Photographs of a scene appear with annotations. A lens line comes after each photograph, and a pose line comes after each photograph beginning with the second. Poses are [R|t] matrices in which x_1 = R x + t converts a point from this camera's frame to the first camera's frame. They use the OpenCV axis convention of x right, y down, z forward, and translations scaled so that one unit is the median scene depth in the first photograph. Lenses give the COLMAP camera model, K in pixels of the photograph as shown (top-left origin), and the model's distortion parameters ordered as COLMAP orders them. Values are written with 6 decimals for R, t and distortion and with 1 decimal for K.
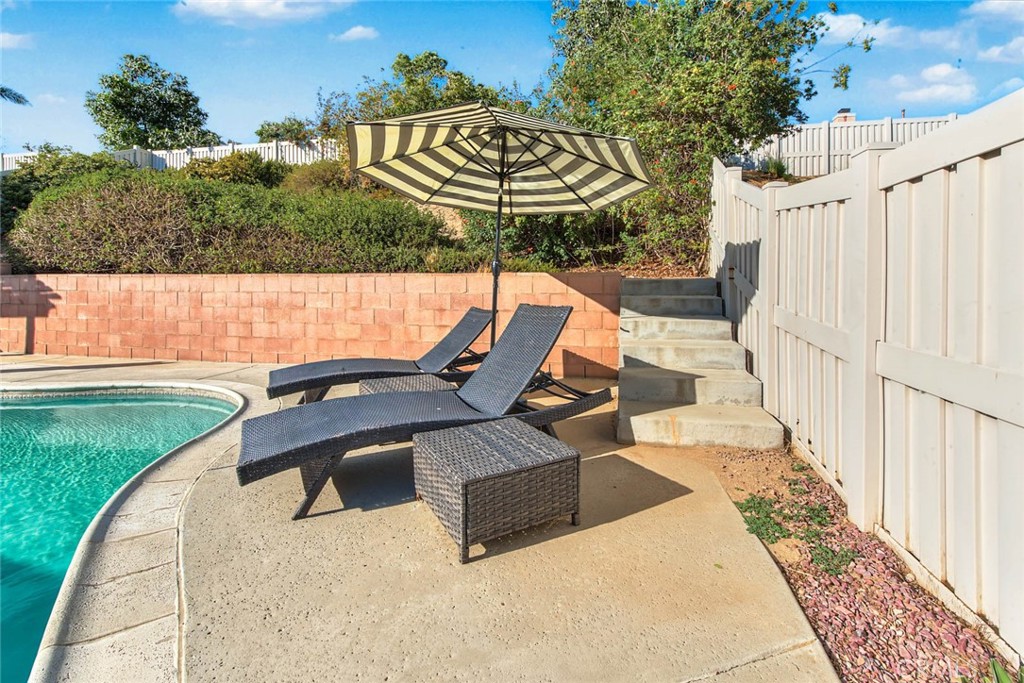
lens RADIAL K [[433.5, 0, 531.4], [0, 433.5, 287.8], [0, 0, 1]] dist [-0.001389, -0.000410]
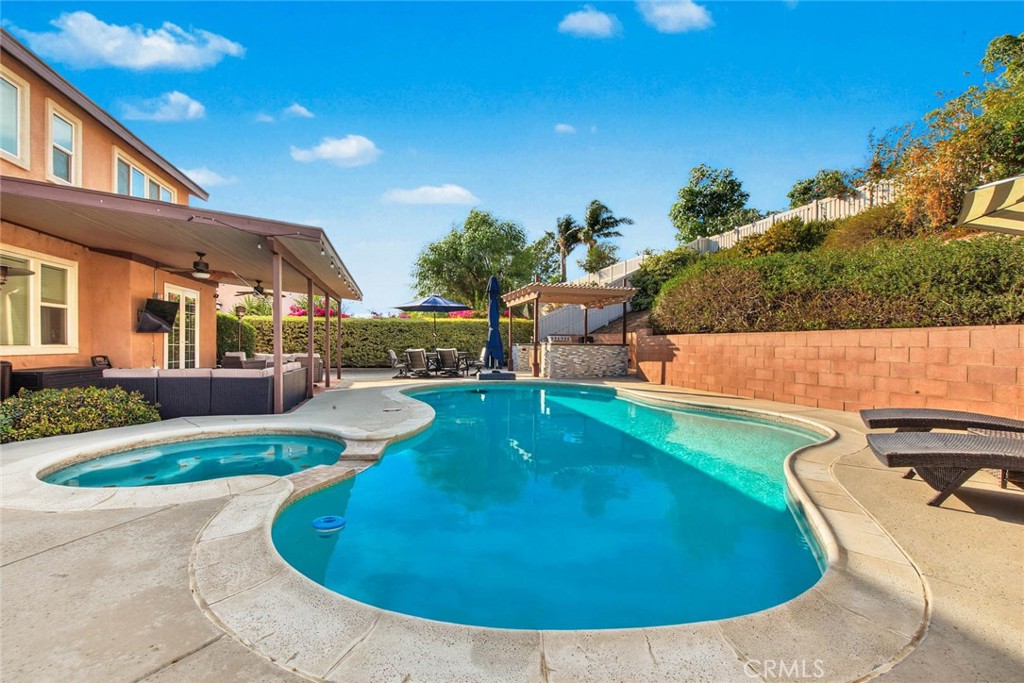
lens RADIAL K [[429.5, 0, 501.7], [0, 429.5, 353.1], [0, 0, 1]] dist [-0.002407, -0.001045]
pose [[0.426573, 0.019172, -0.904250, 0.028401], [-0.006085, 0.999814, 0.018327, 0.011180], [0.904432, -0.002316, 0.426611, -0.243747]]
